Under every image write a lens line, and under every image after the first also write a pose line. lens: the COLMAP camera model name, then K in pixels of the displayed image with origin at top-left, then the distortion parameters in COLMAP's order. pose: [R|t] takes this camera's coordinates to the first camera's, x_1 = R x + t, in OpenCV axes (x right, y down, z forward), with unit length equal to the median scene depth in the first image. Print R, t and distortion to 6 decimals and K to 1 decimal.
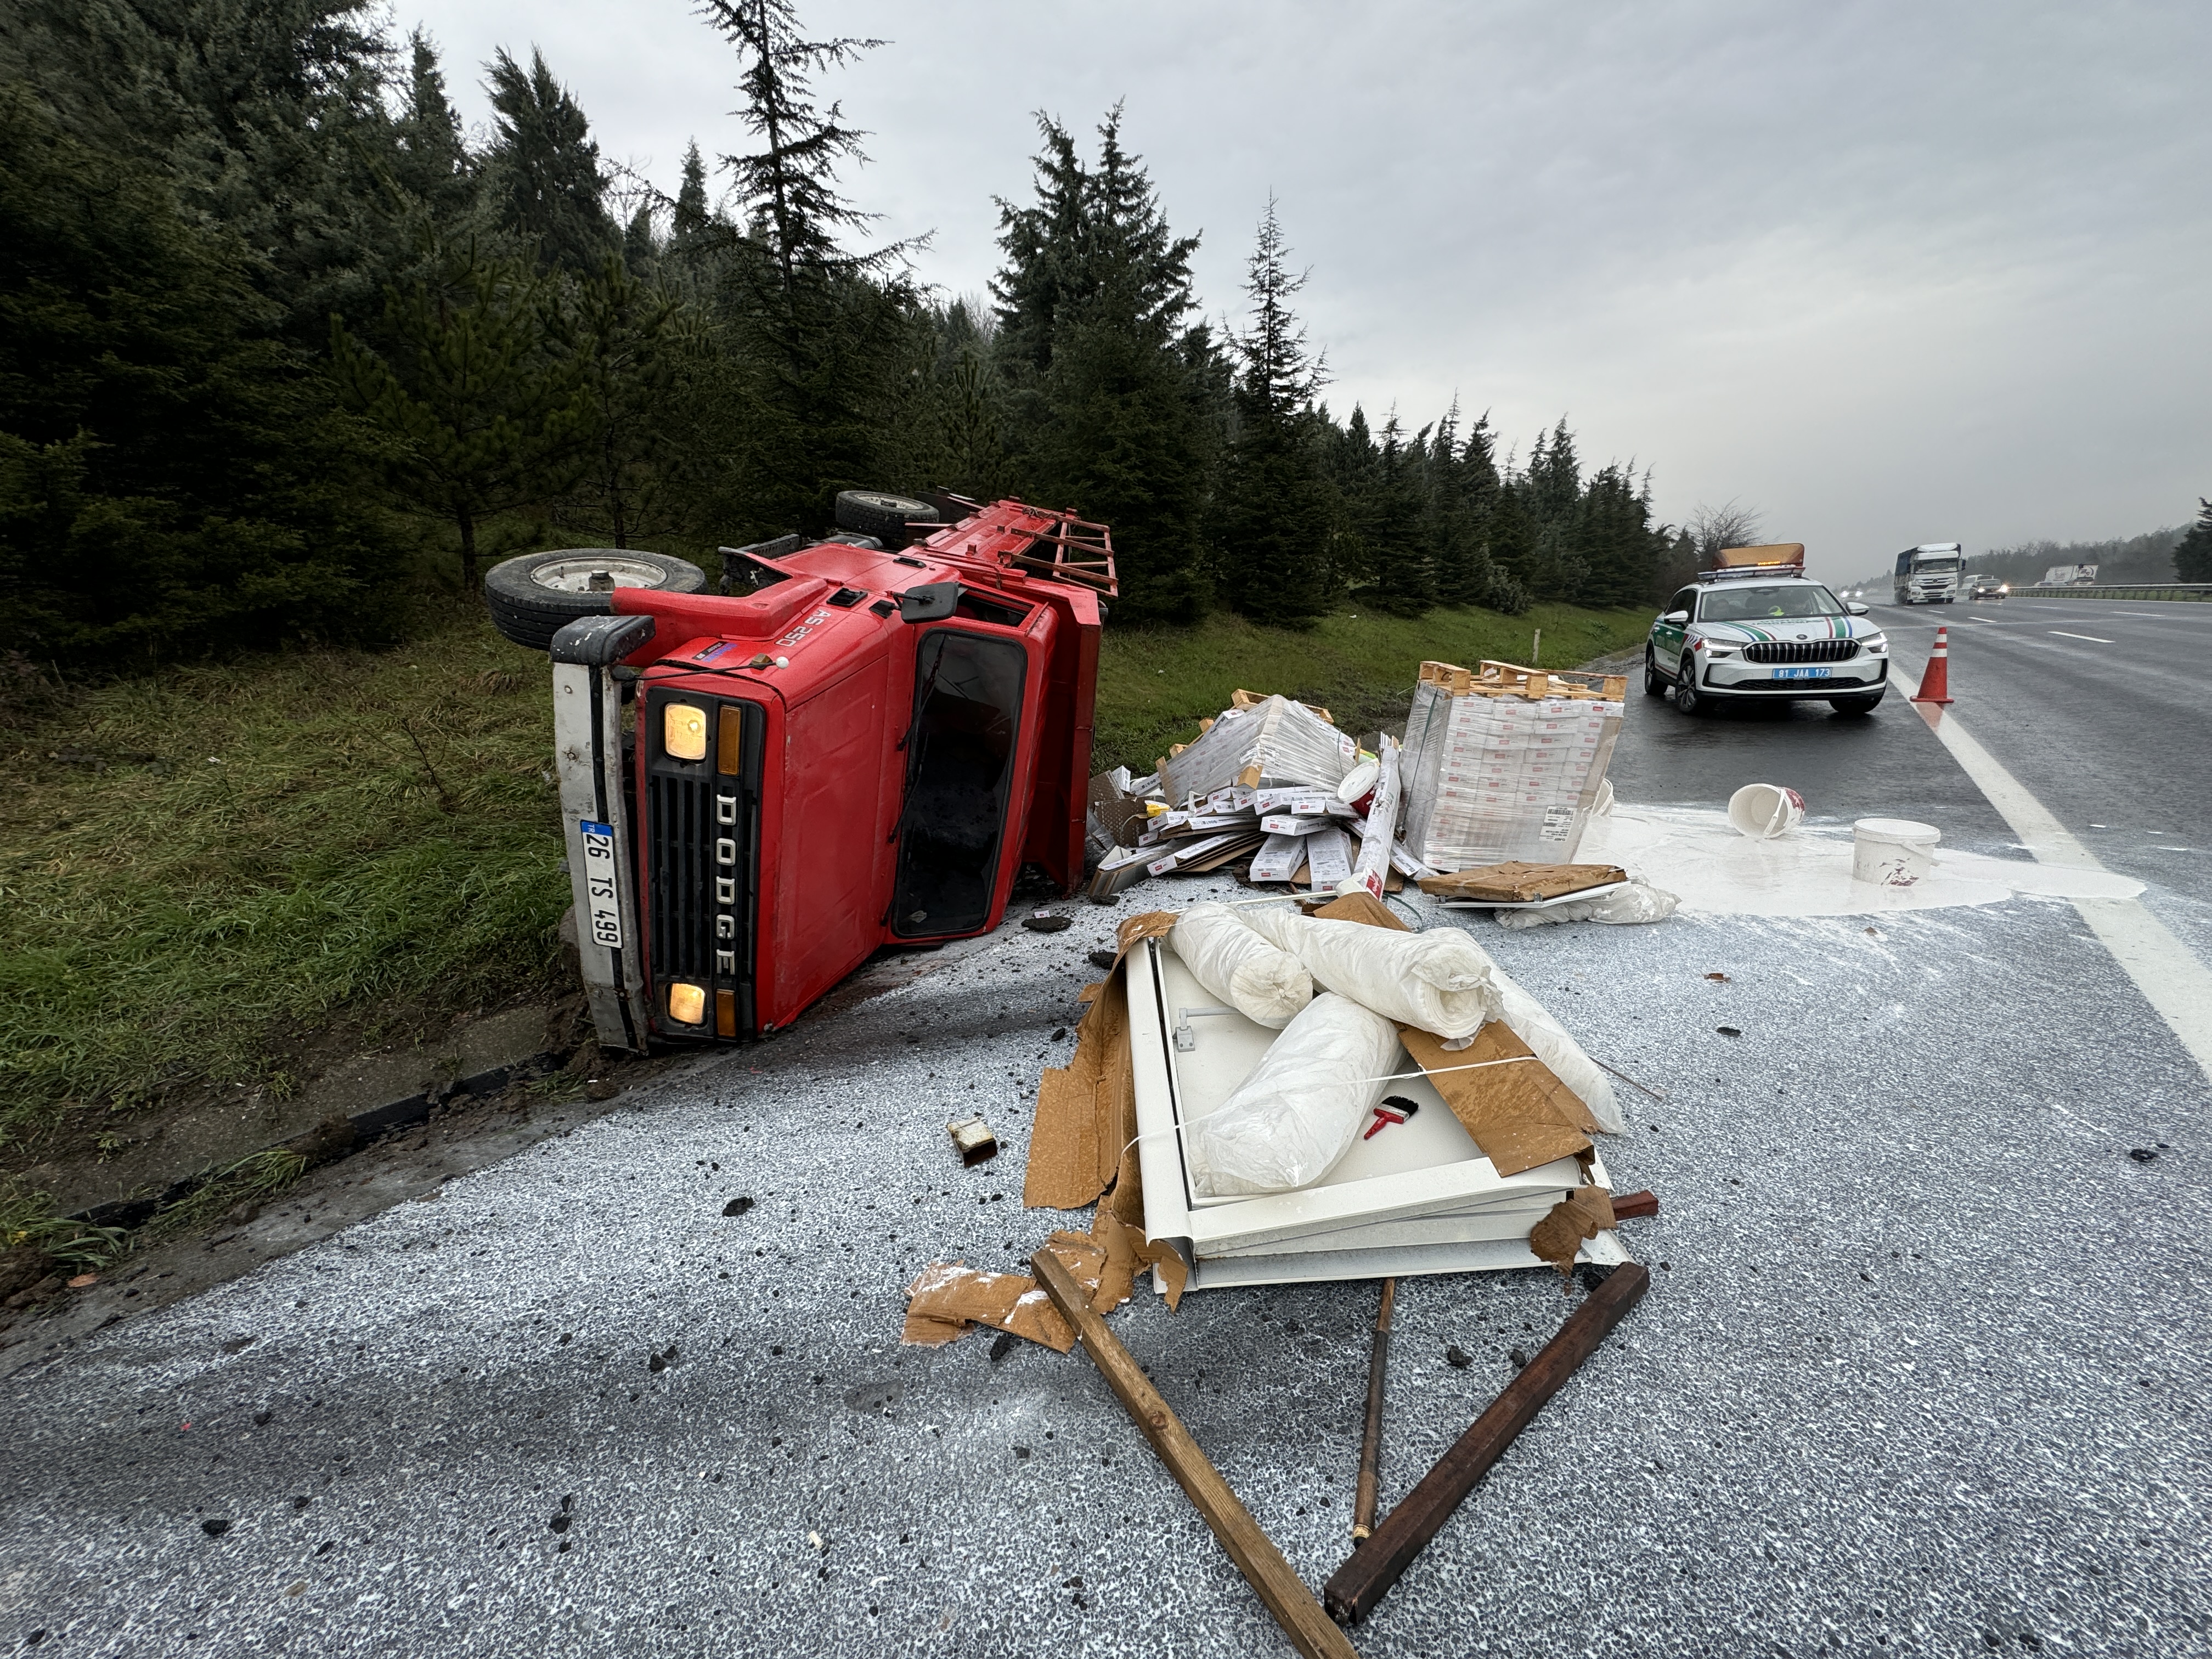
lens RADIAL K [[874.2, 0, 1106.0], [0, 874.2, 829.5], [0, 0, 1]] dist [-0.001416, -0.000484]
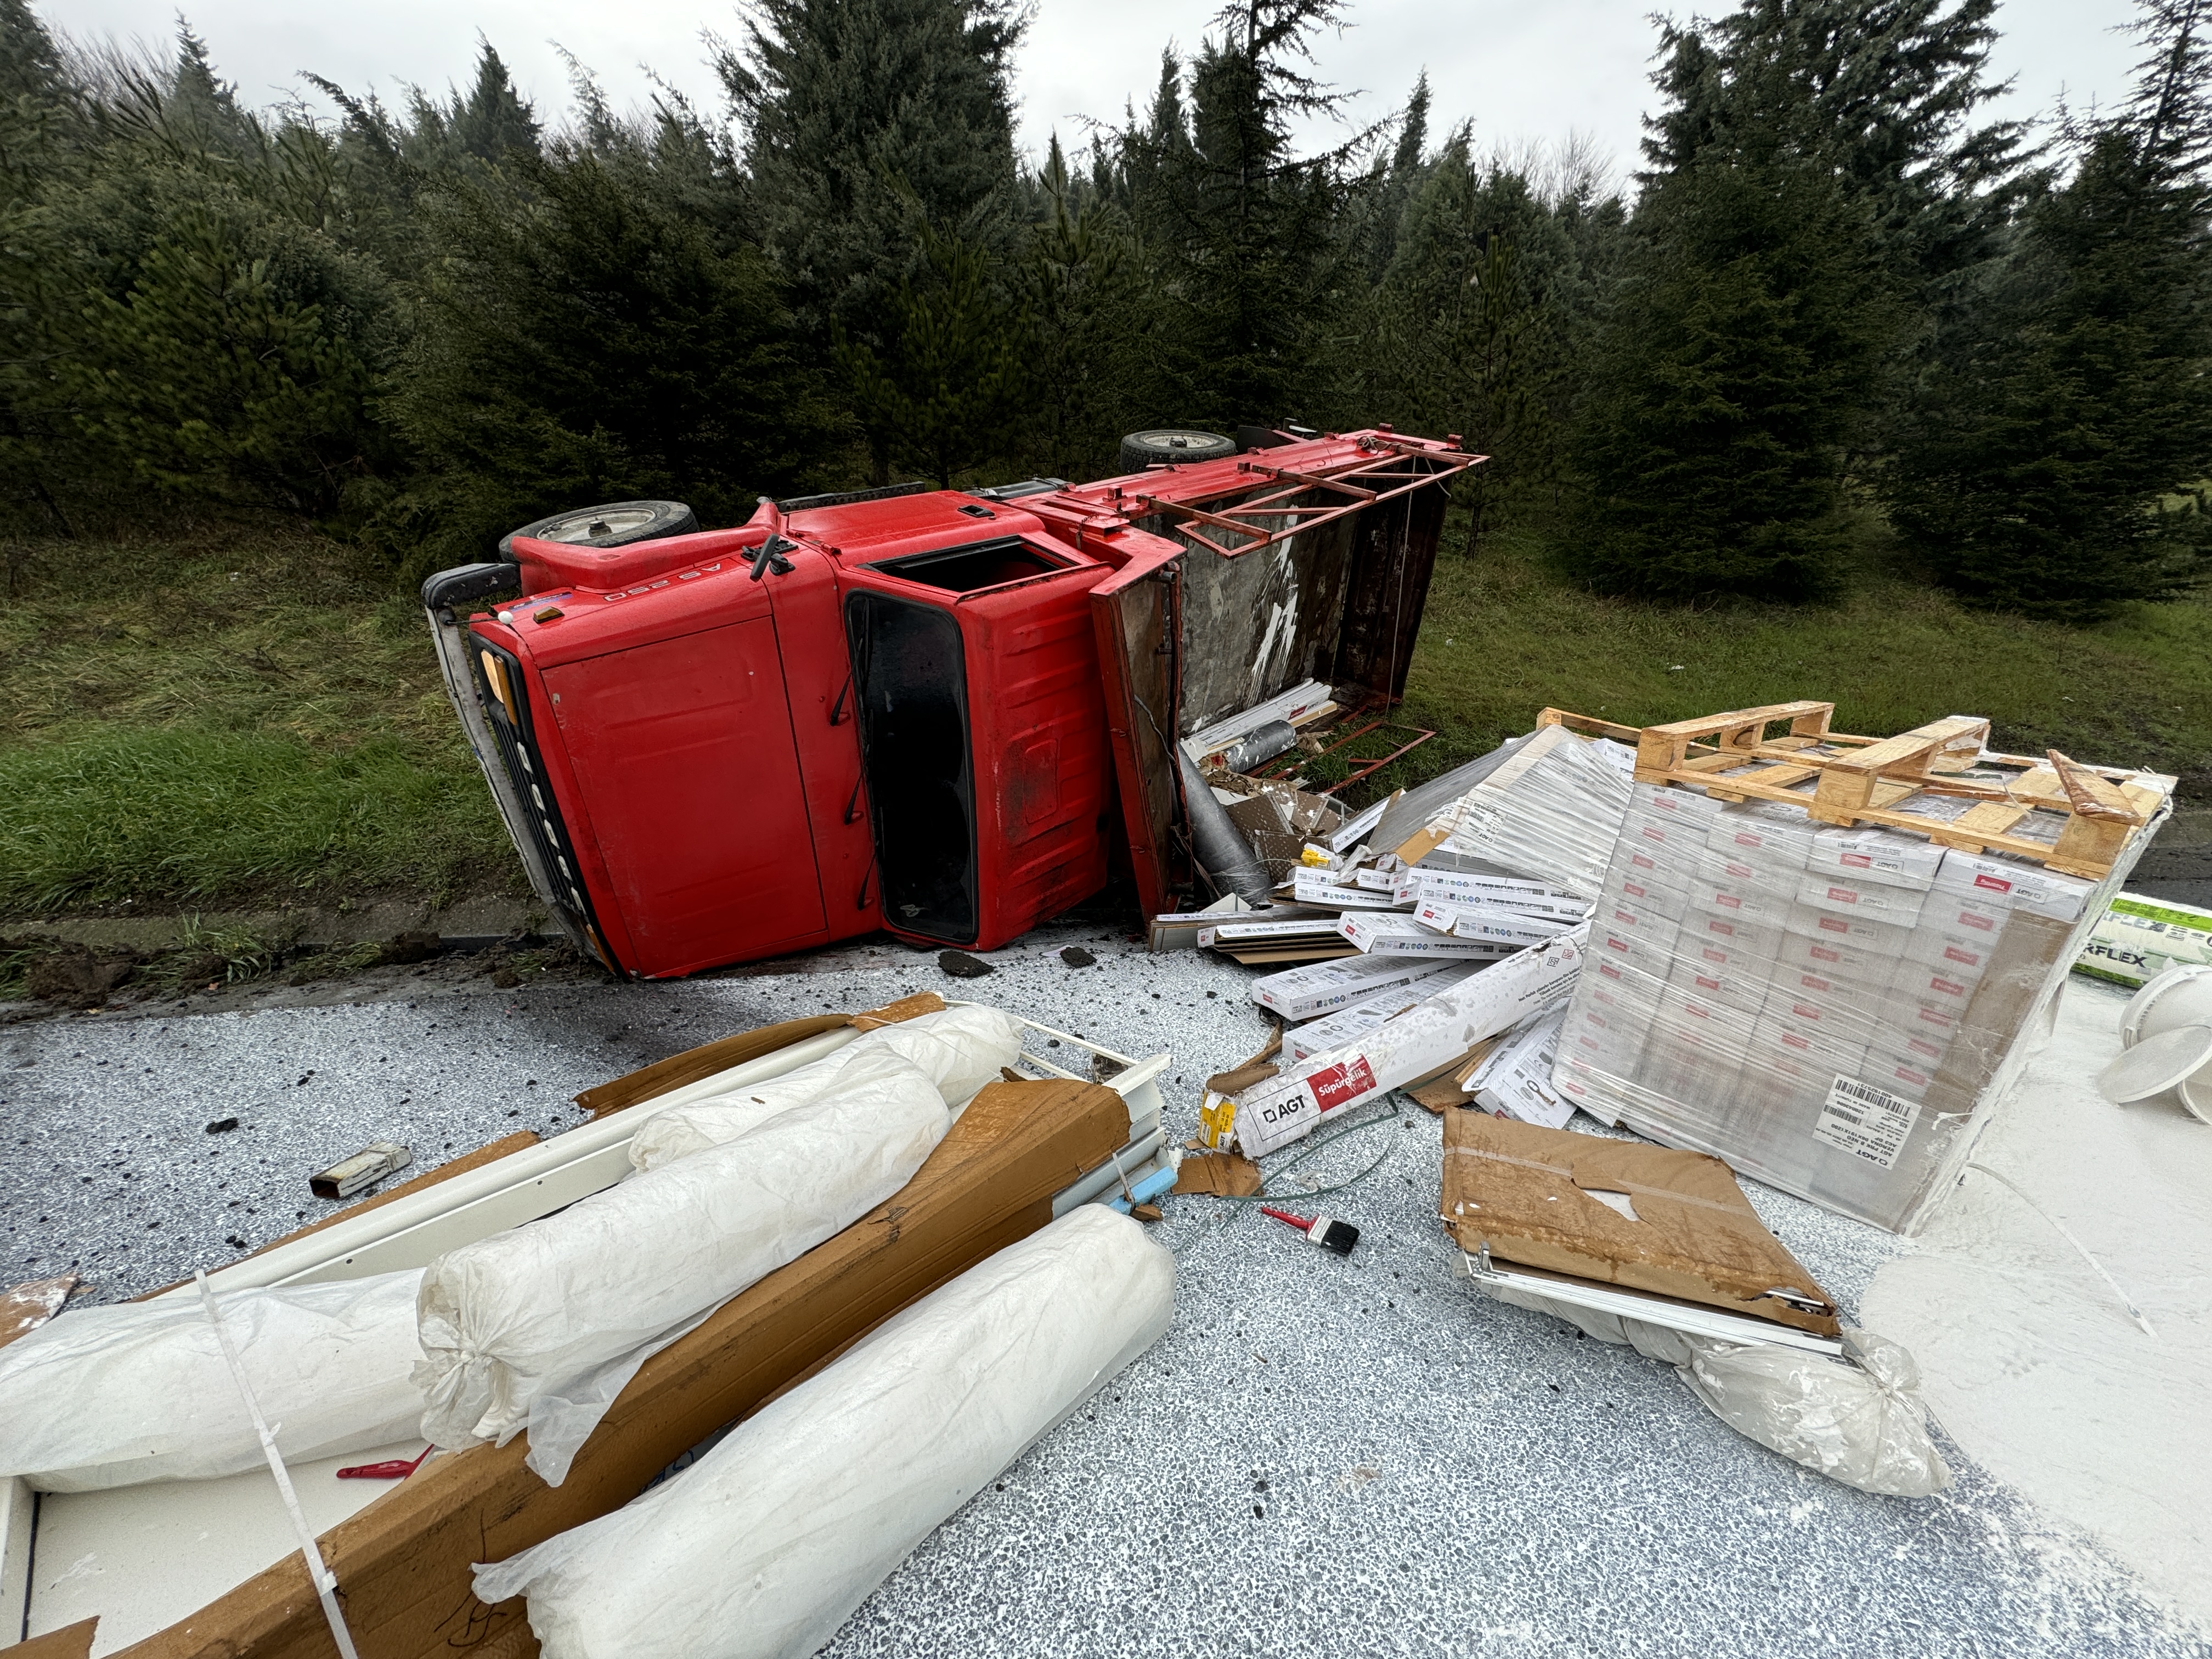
lens RADIAL K [[874.2, 0, 1106.0], [0, 874.2, 829.5], [0, 0, 1]] dist [-0.001416, -0.000484]
pose [[0.738241, 0.221589, -0.637102, 0.435085], [-0.189114, 0.974614, 0.119843, -0.113304], [0.647484, 0.032012, 0.761406, 0.389772]]
